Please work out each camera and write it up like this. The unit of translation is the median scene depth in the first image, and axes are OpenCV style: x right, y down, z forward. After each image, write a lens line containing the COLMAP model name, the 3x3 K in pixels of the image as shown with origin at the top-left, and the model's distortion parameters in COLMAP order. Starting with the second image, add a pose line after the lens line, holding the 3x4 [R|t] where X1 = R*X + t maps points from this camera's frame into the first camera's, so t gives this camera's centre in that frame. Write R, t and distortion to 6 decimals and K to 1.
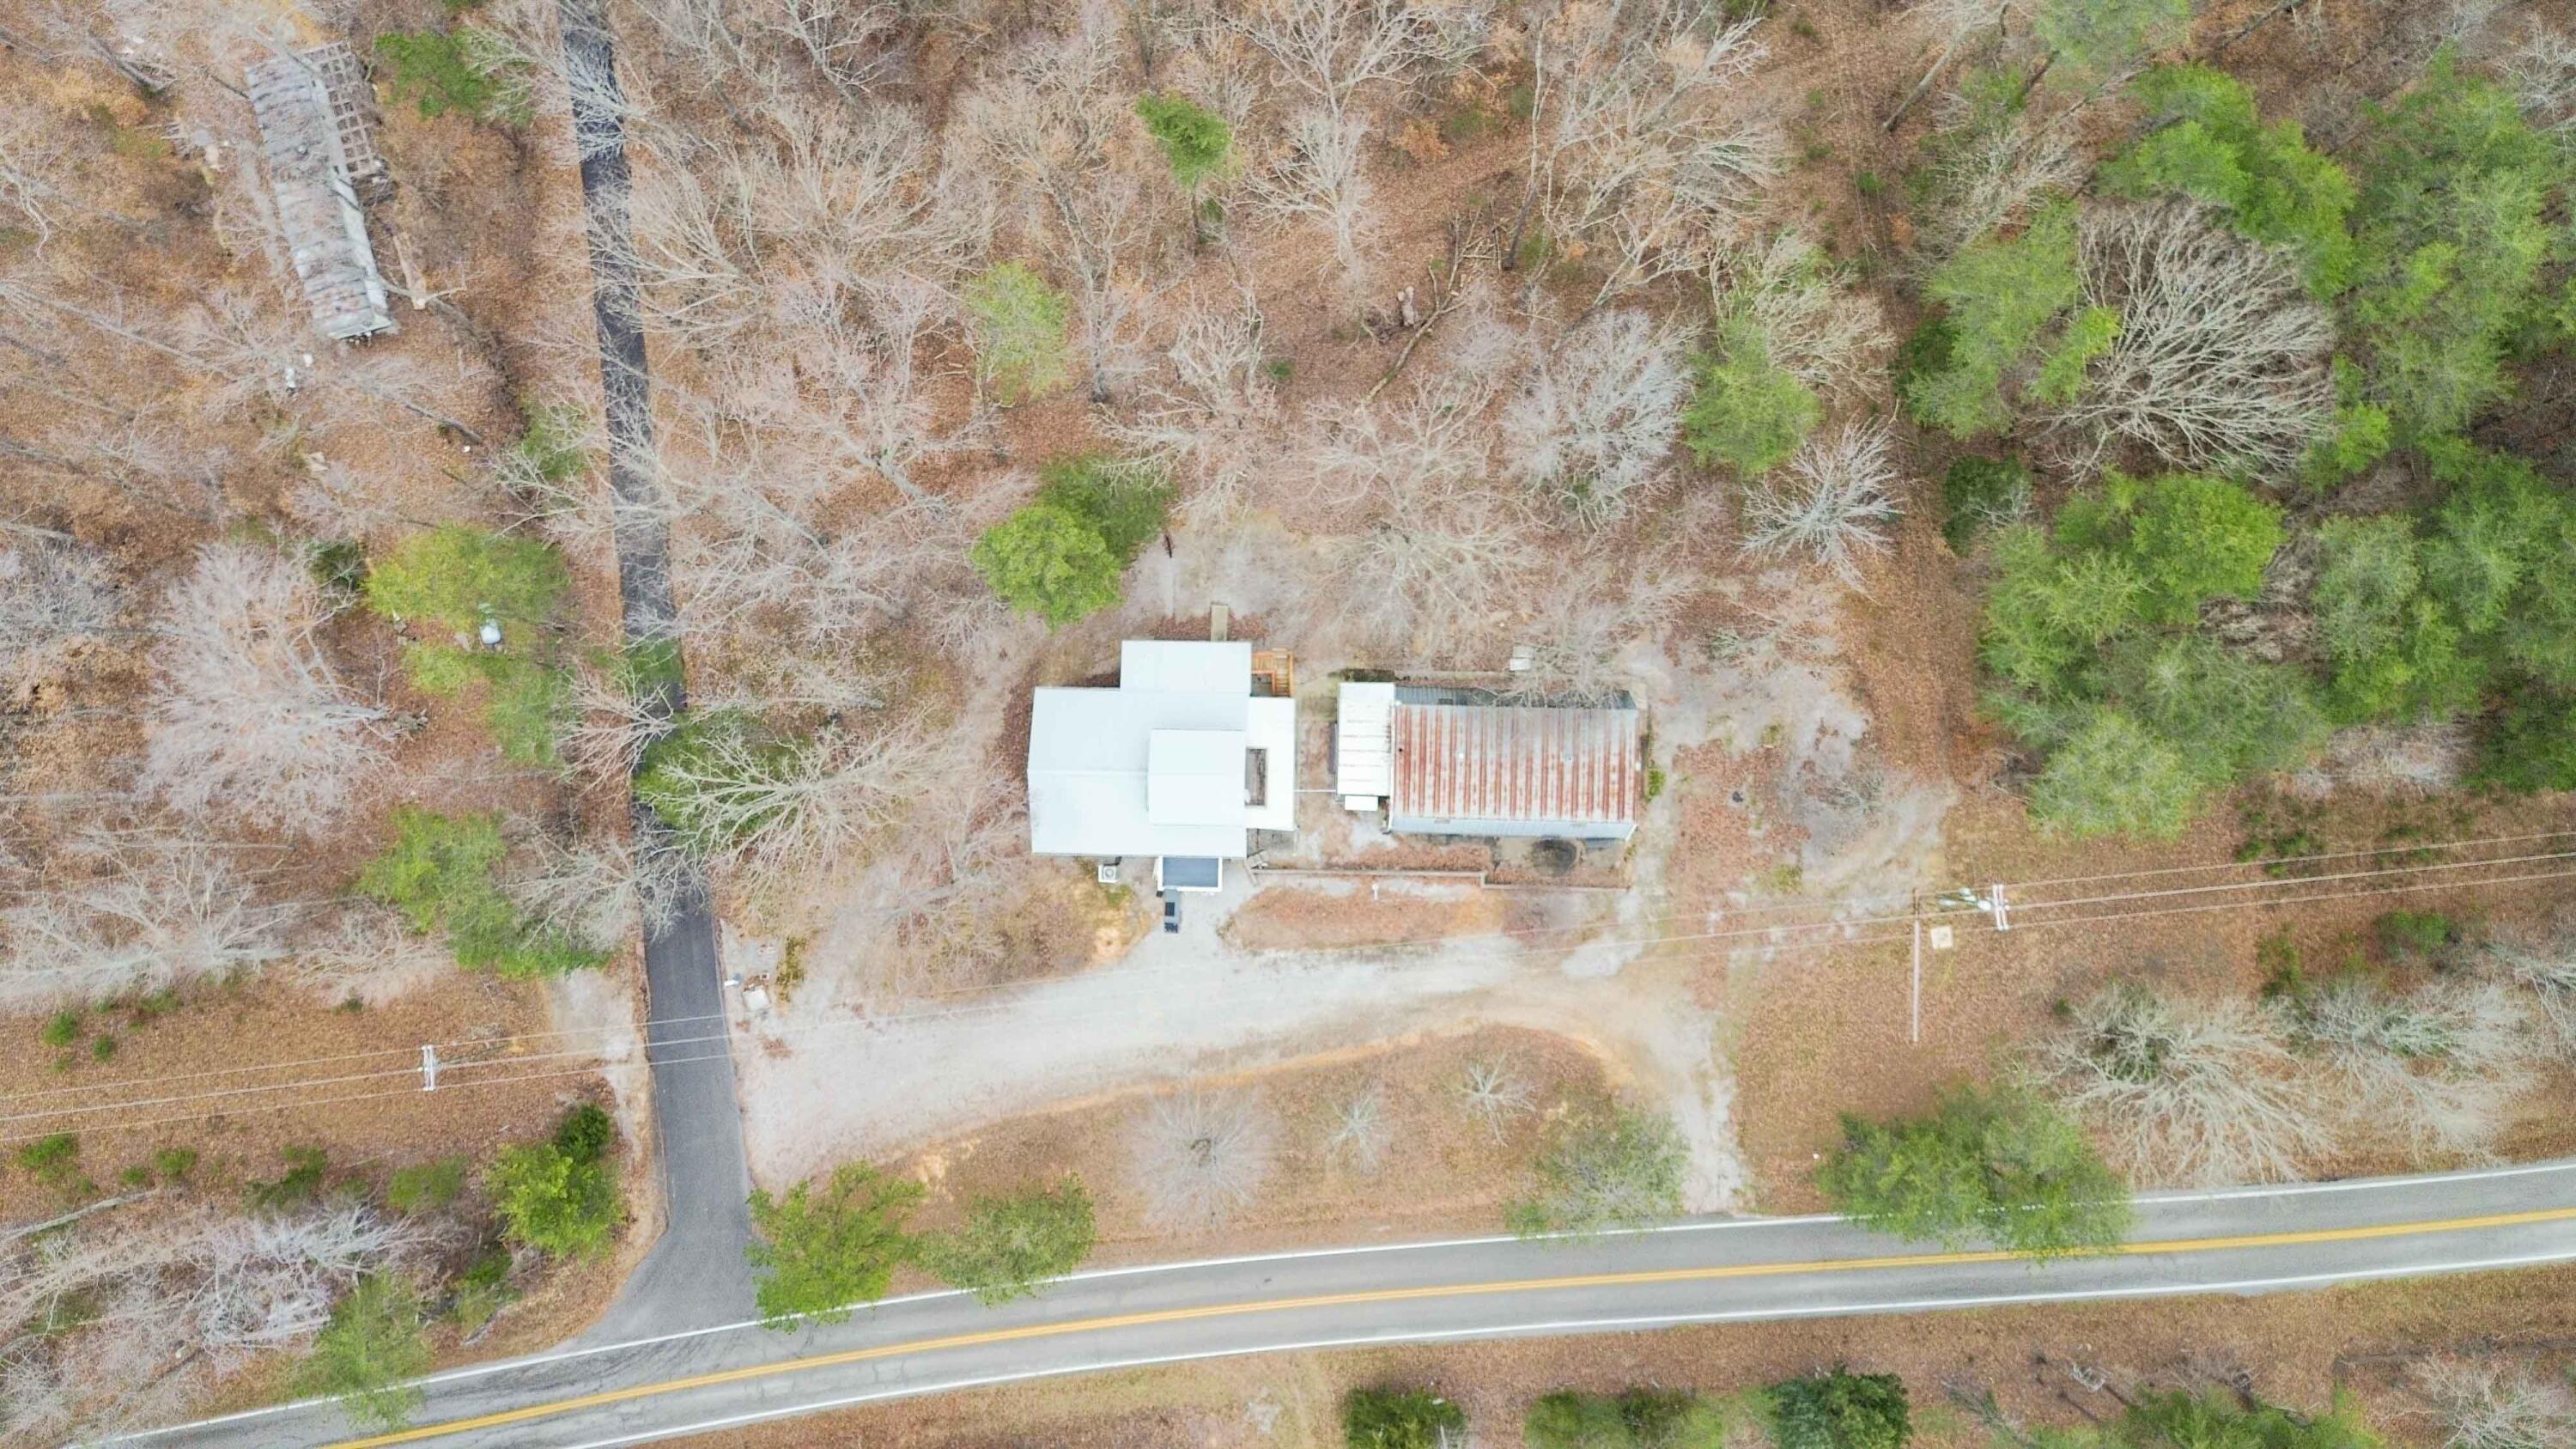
lens RADIAL K [[1823.8, 0, 1288.0], [0, 1823.8, 724.5], [0, 0, 1]] dist [0.045310, -0.002424]
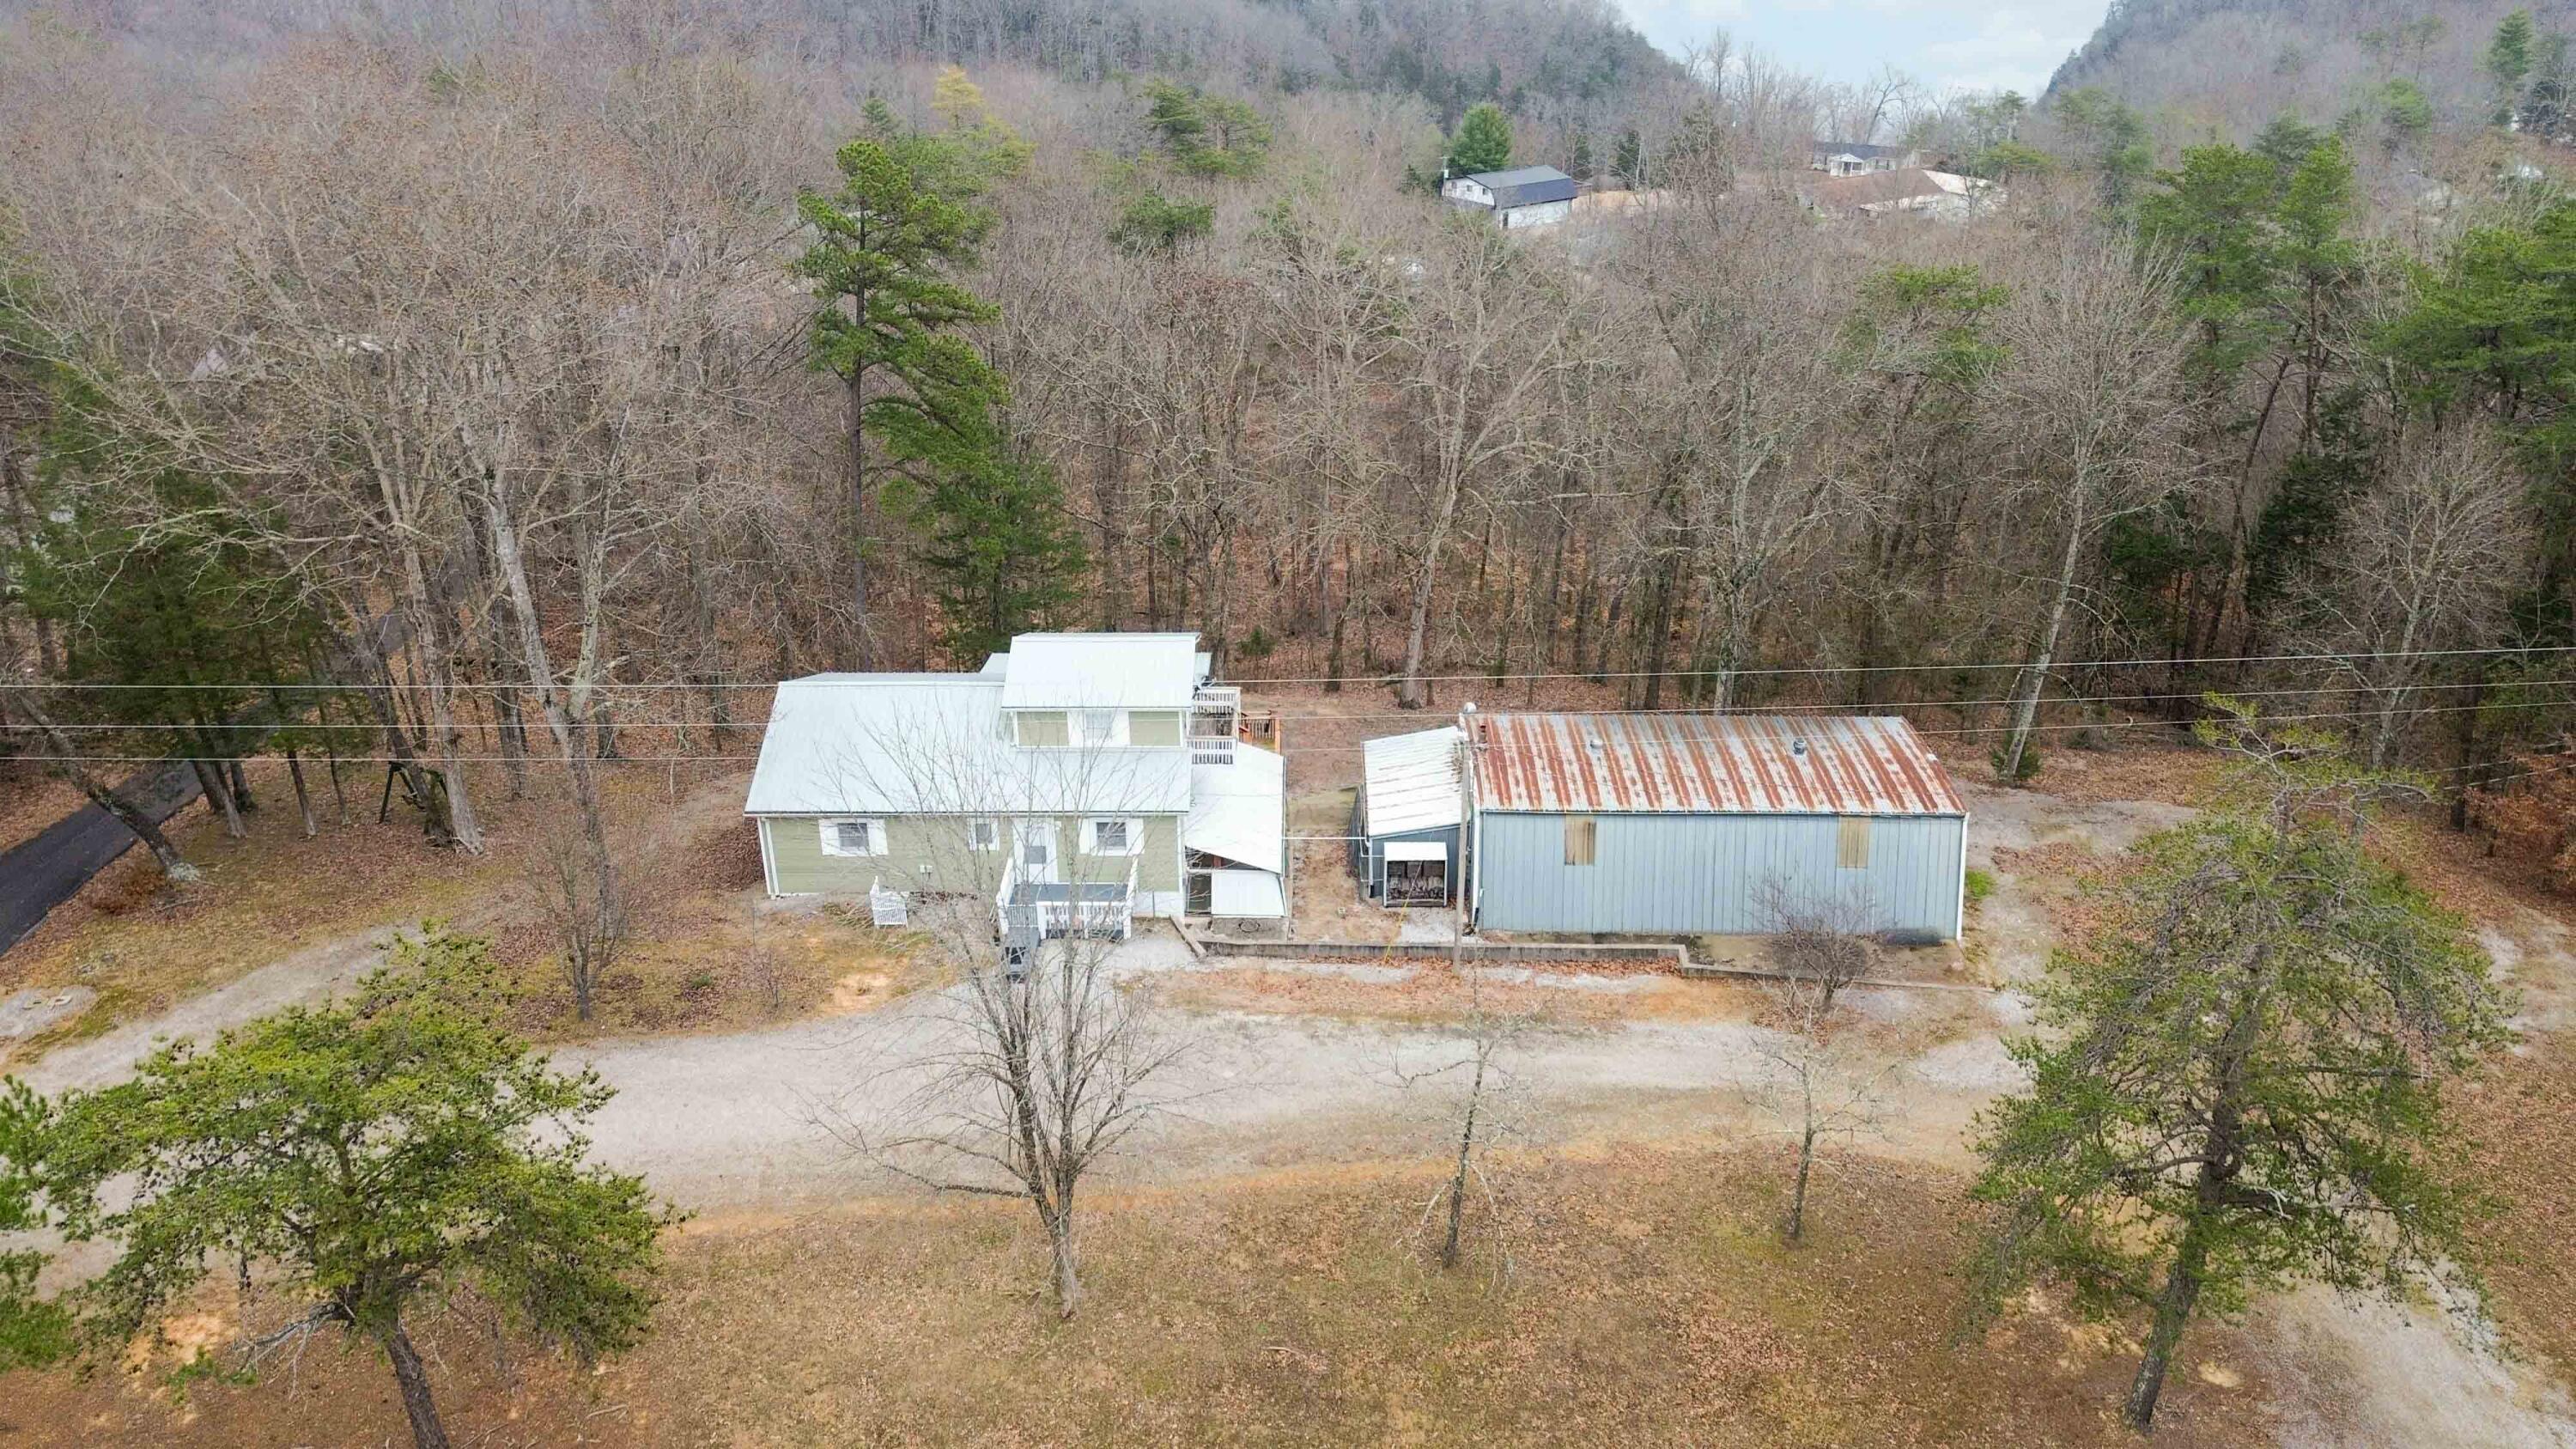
lens RADIAL K [[1823.8, 0, 1288.0], [0, 1823.8, 724.5], [0, 0, 1]] dist [0.045310, -0.002424]
pose [[0.999334, 0.026878, 0.024683, -0.008974], [0.010028, 0.448074, -0.893940, 0.483509], [-0.035087, 0.893592, 0.447506, 0.743082]]
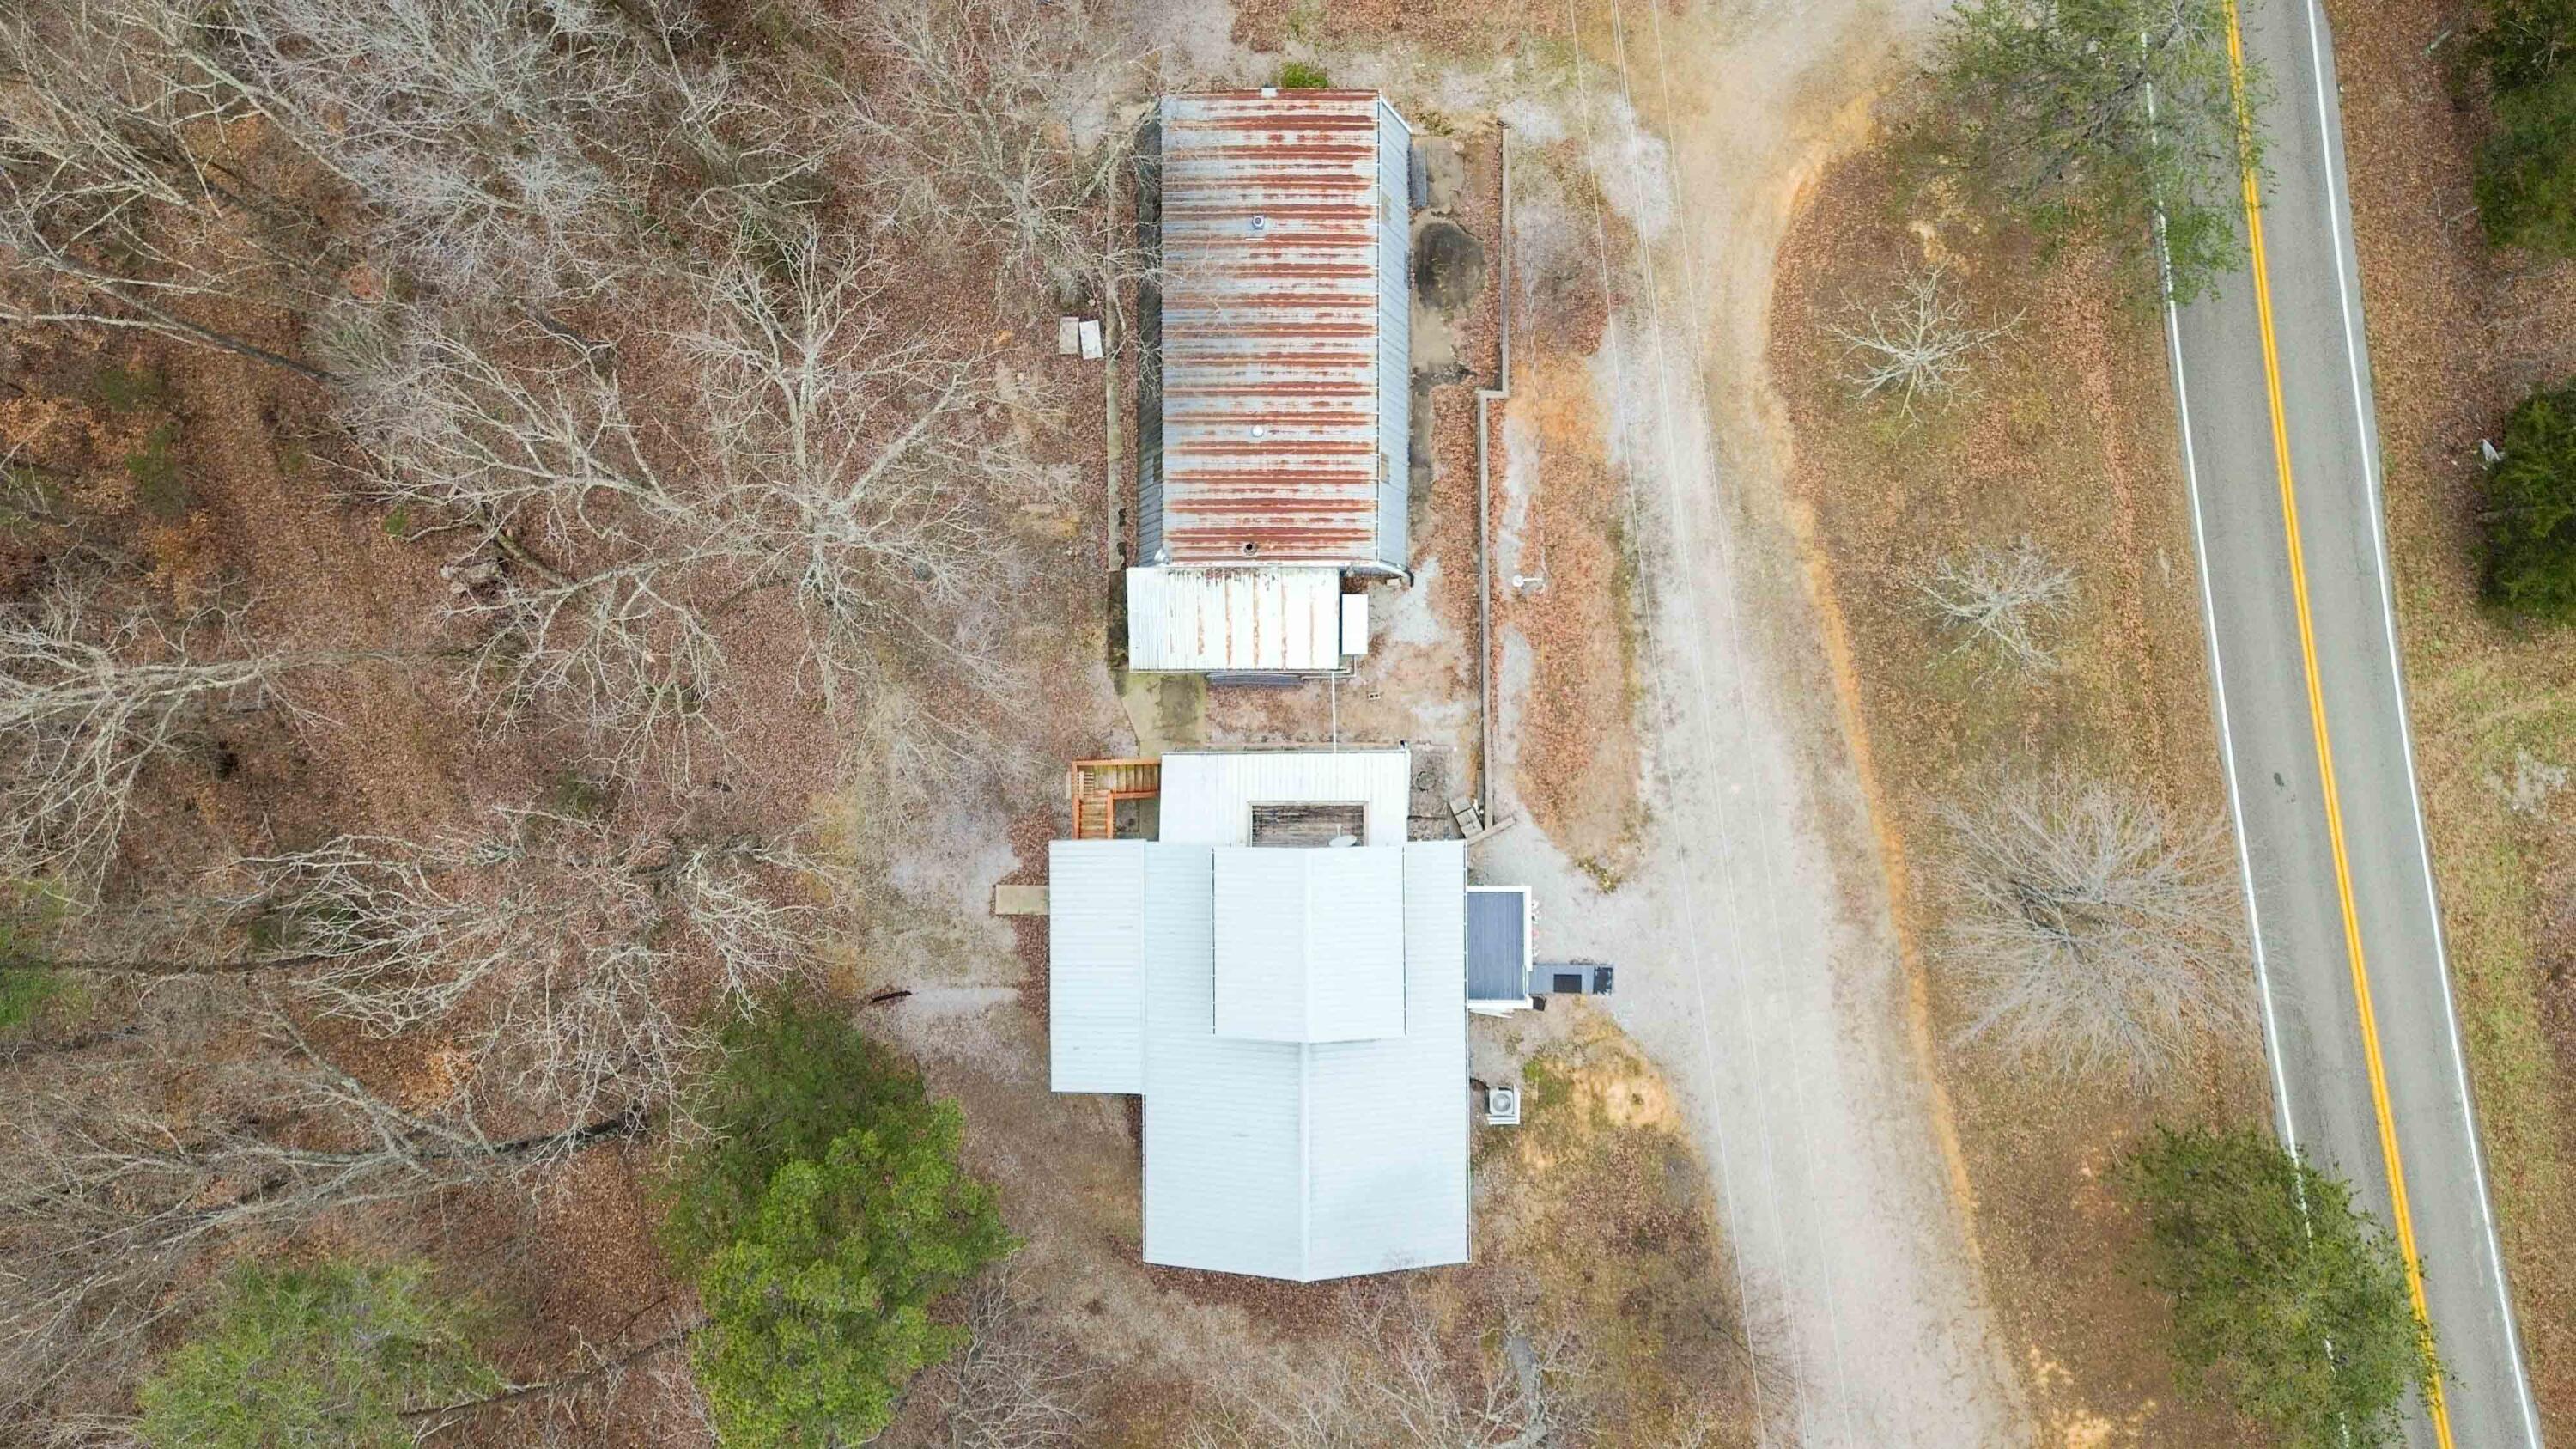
lens RADIAL K [[1823.8, 0, 1288.0], [0, 1823.8, 724.5], [0, 0, 1]] dist [0.045310, -0.002424]
pose [[-0.024734, -0.999047, 0.035956, -0.007458], [0.999593, -0.025226, -0.013302, 0.030004], [0.014197, 0.035612, 0.999265, 0.473275]]
